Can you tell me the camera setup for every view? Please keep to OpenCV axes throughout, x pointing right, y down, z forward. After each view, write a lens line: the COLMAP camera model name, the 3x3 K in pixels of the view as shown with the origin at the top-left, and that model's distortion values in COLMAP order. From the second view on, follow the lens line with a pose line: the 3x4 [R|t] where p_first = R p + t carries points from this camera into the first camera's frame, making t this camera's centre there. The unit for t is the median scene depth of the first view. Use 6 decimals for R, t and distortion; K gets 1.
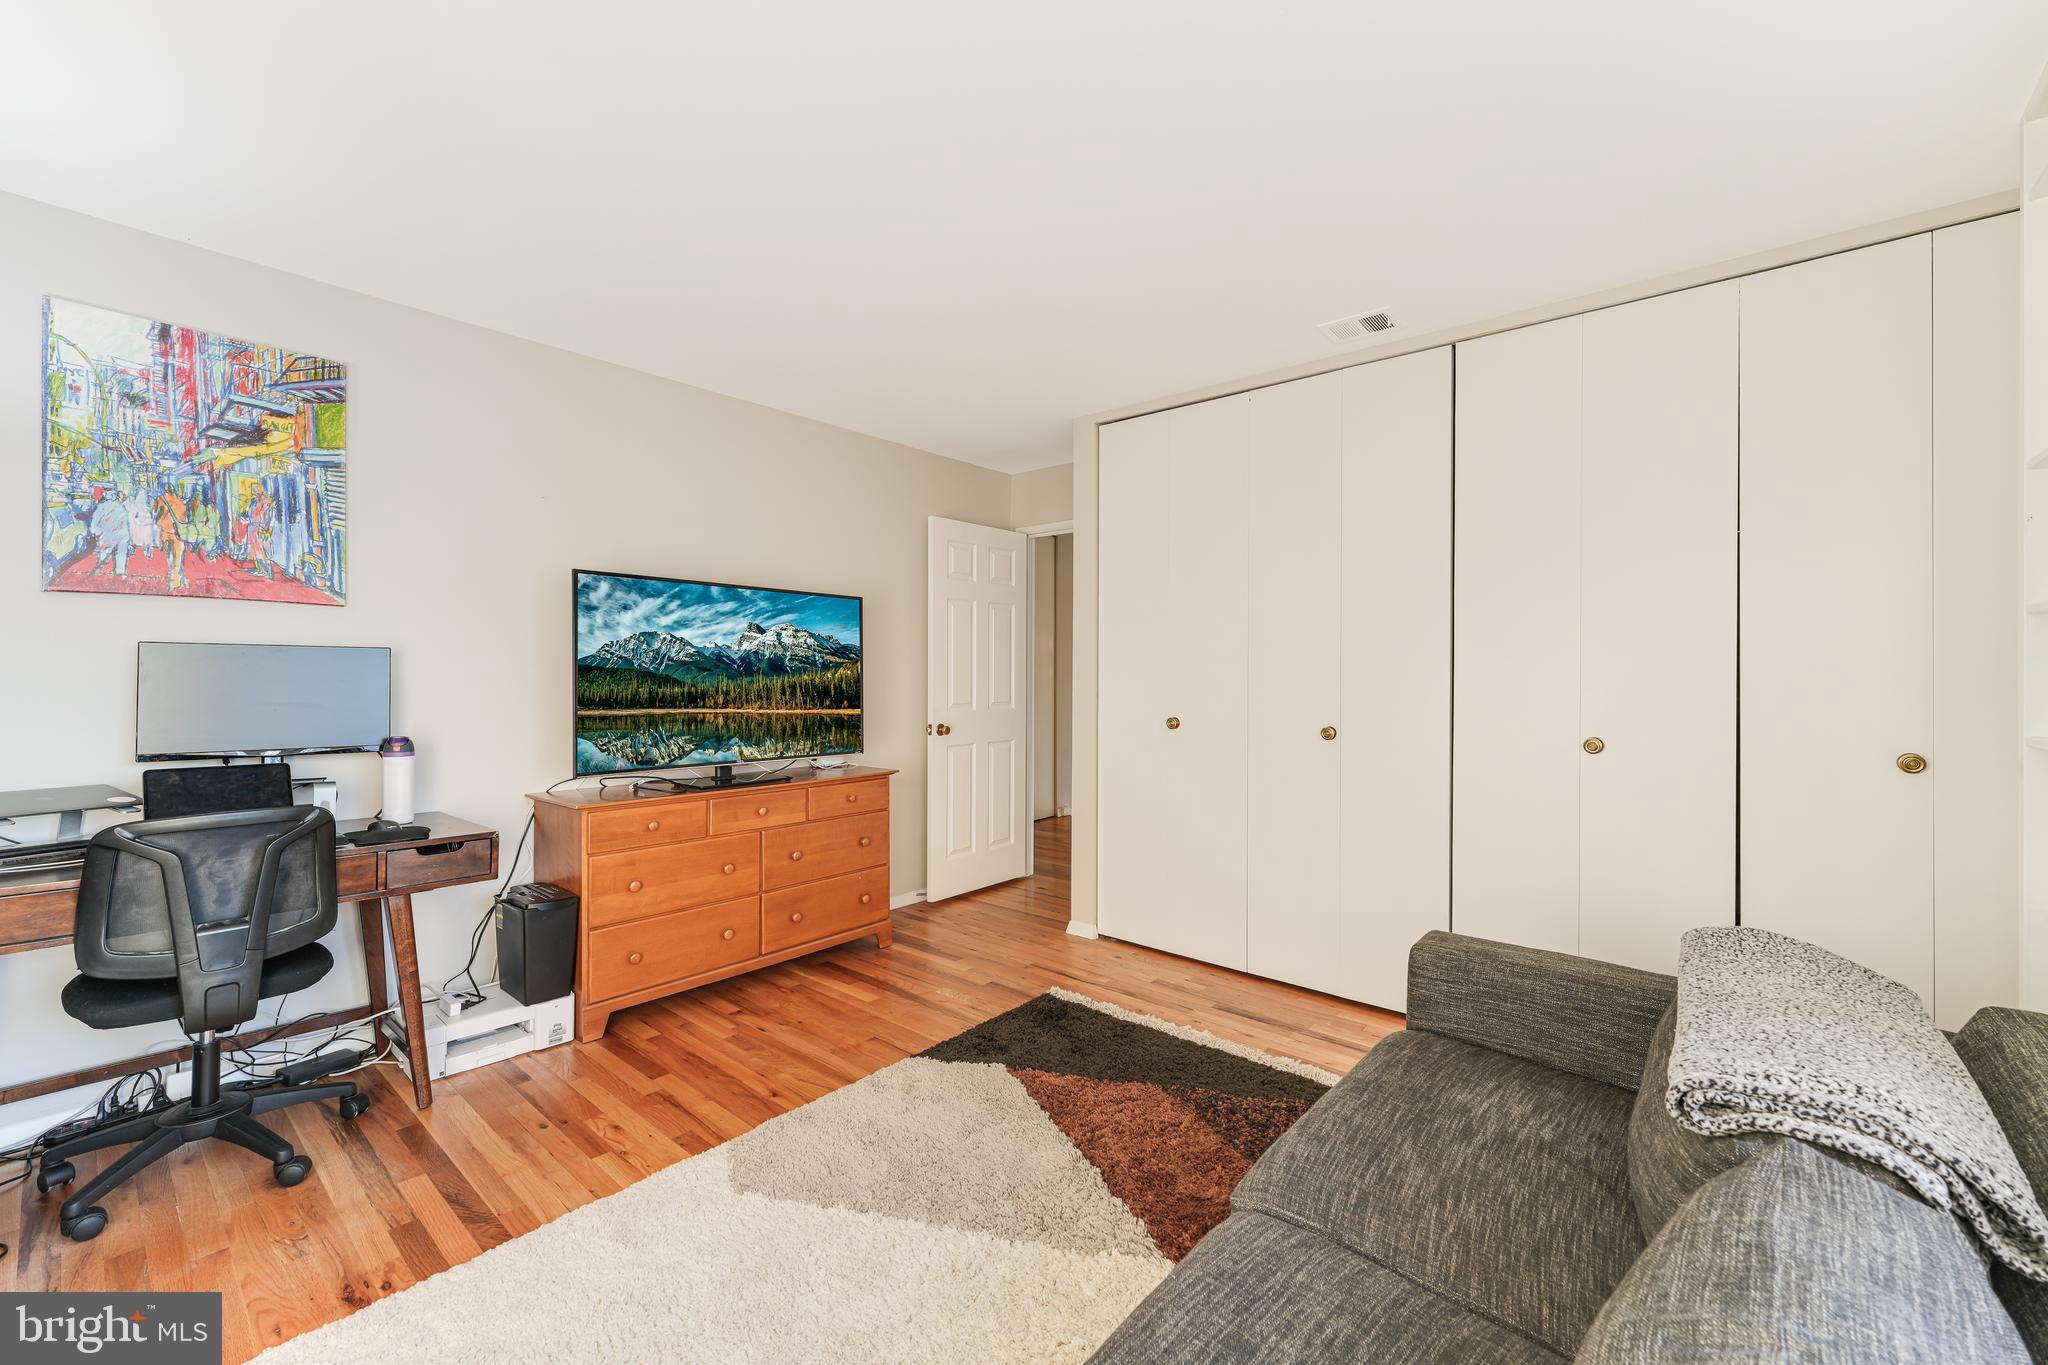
lens RADIAL K [[819.2, 0, 1037.5], [0, 819.2, 652.9], [0, 0, 1]] dist [0.000431, 0.000176]
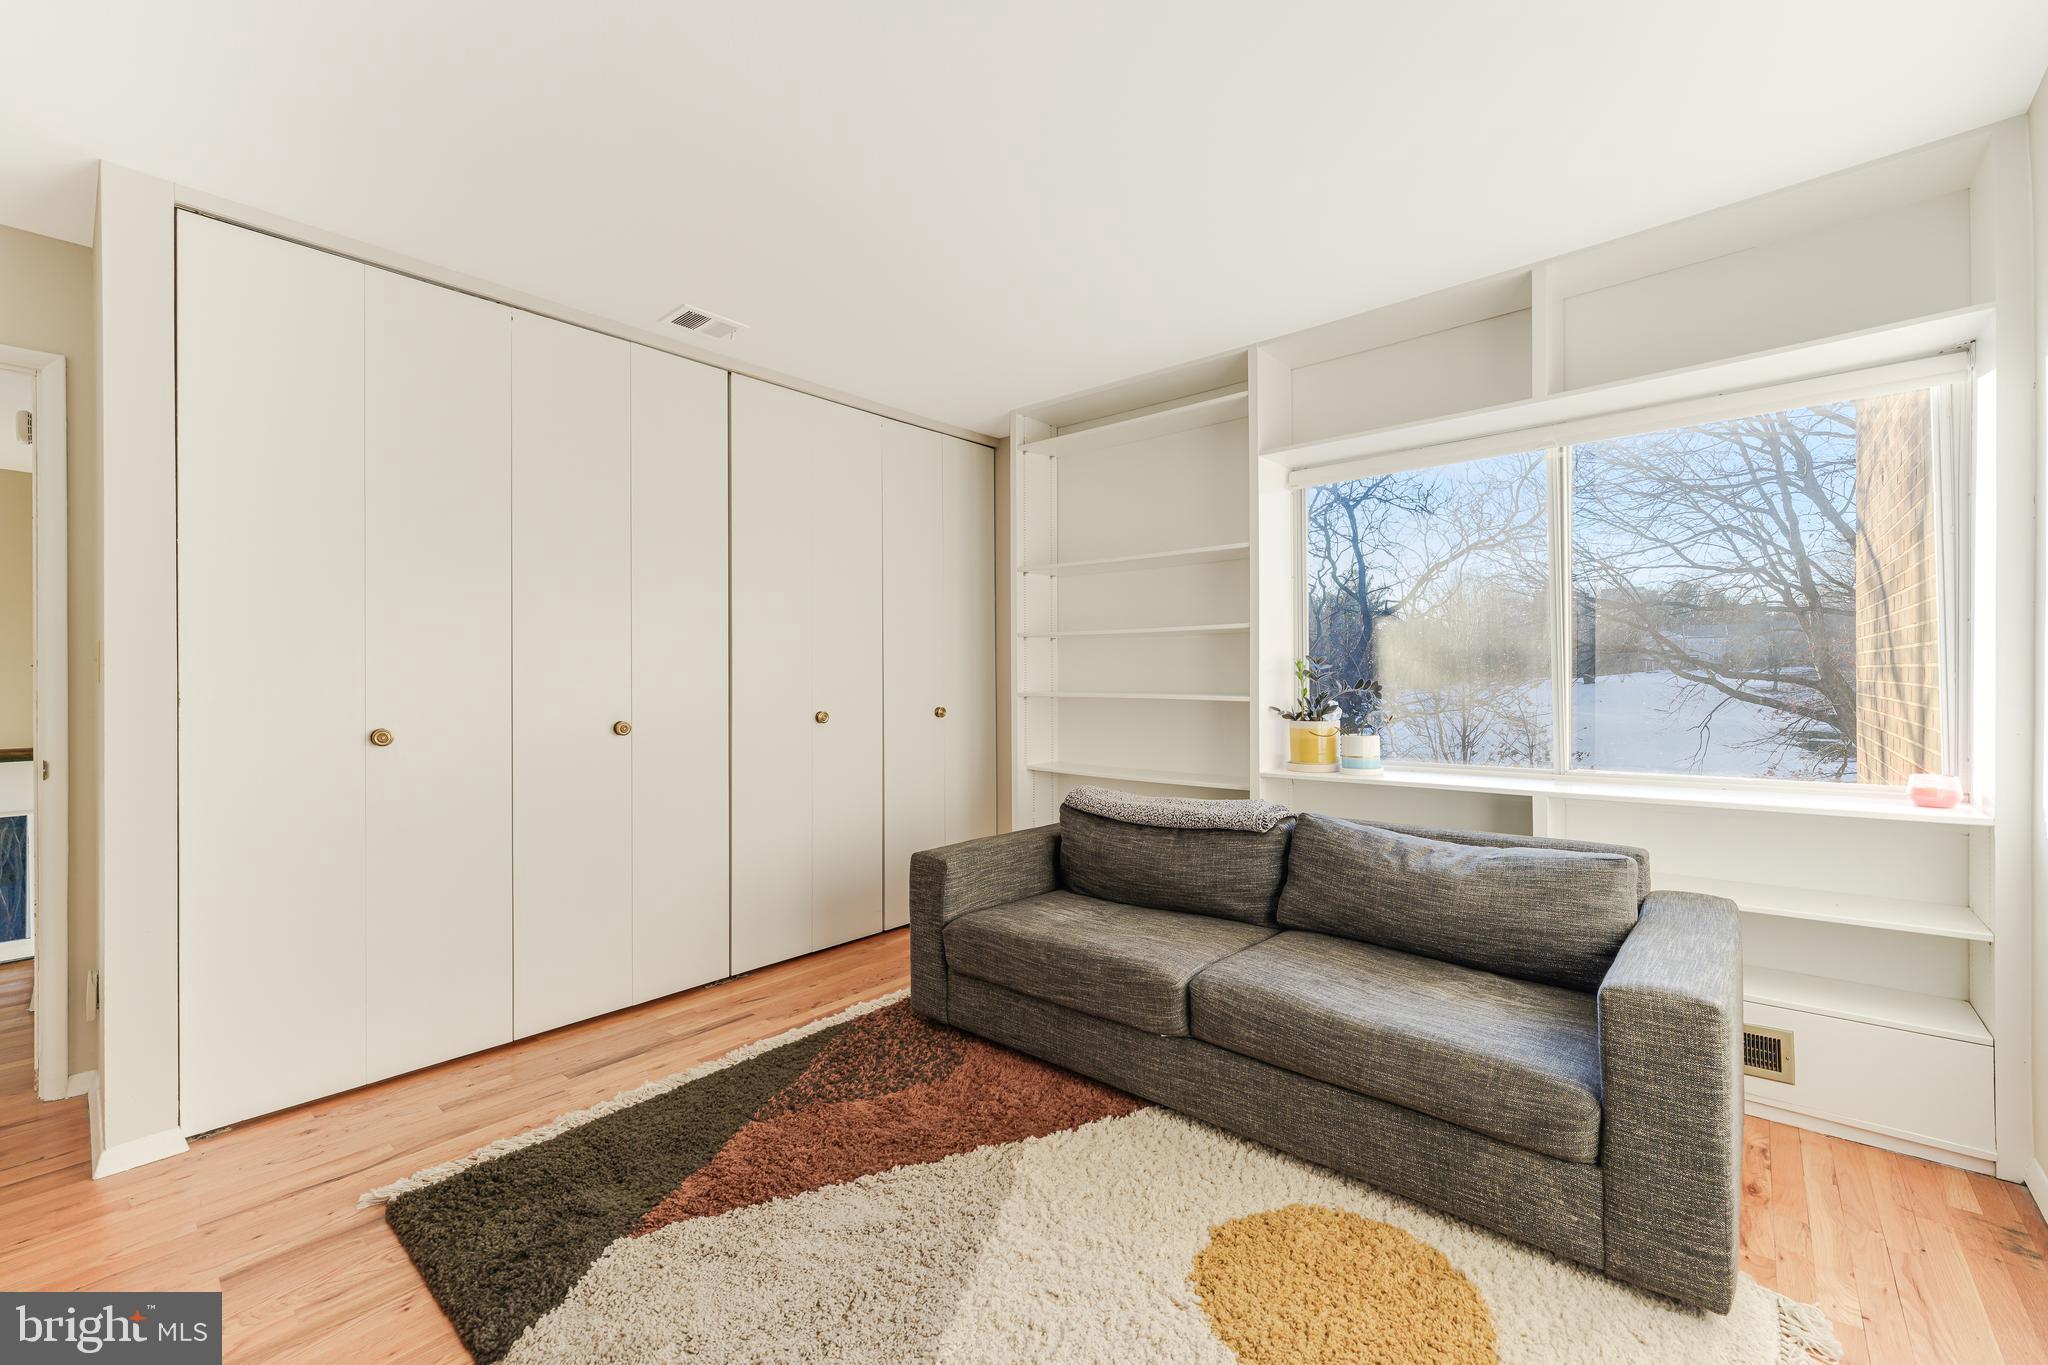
lens RADIAL K [[830.8, 0, 1024.8], [0, 830.8, 660.9], [0, 0, 1]] dist [-0.000809, 0.000263]
pose [[0.024726, 0.008149, 0.999661, -0.611783], [-0.016544, 0.999833, -0.007742, 0.022341], [-0.999557, -0.016347, 0.024857, 0.554892]]
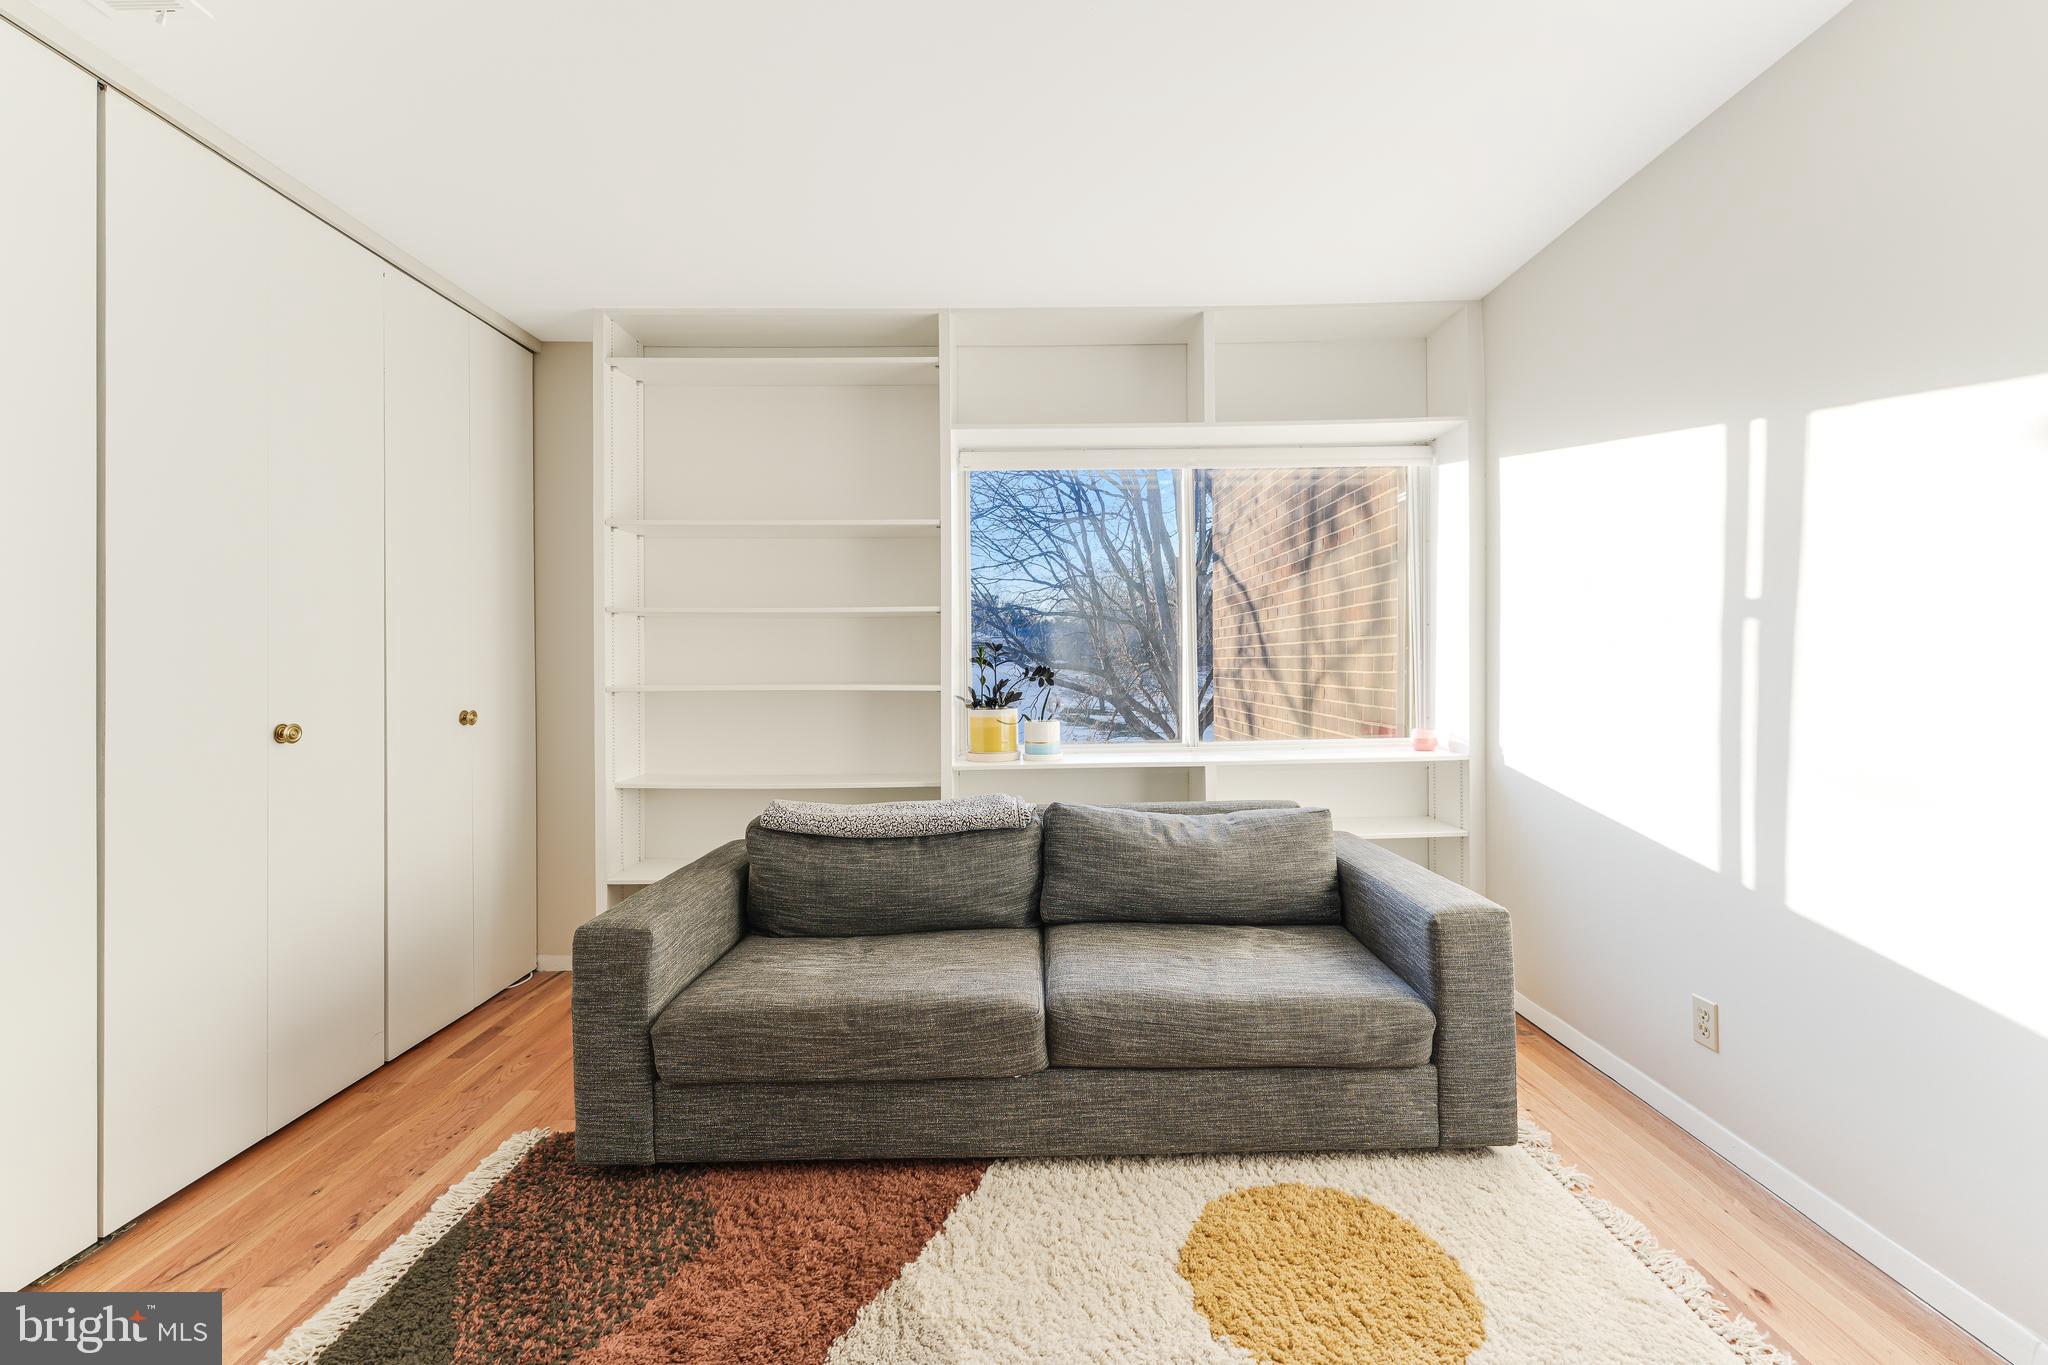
lens RADIAL K [[830.8, 0, 1024.8], [0, 830.8, 660.9], [0, 0, 1]] dist [-0.000809, 0.000263]
pose [[-0.641456, -0.000873, 0.767159, -0.366458], [-0.015386, 0.999813, -0.011727, 0.035412], [-0.767005, -0.019326, -0.641349, 0.850853]]
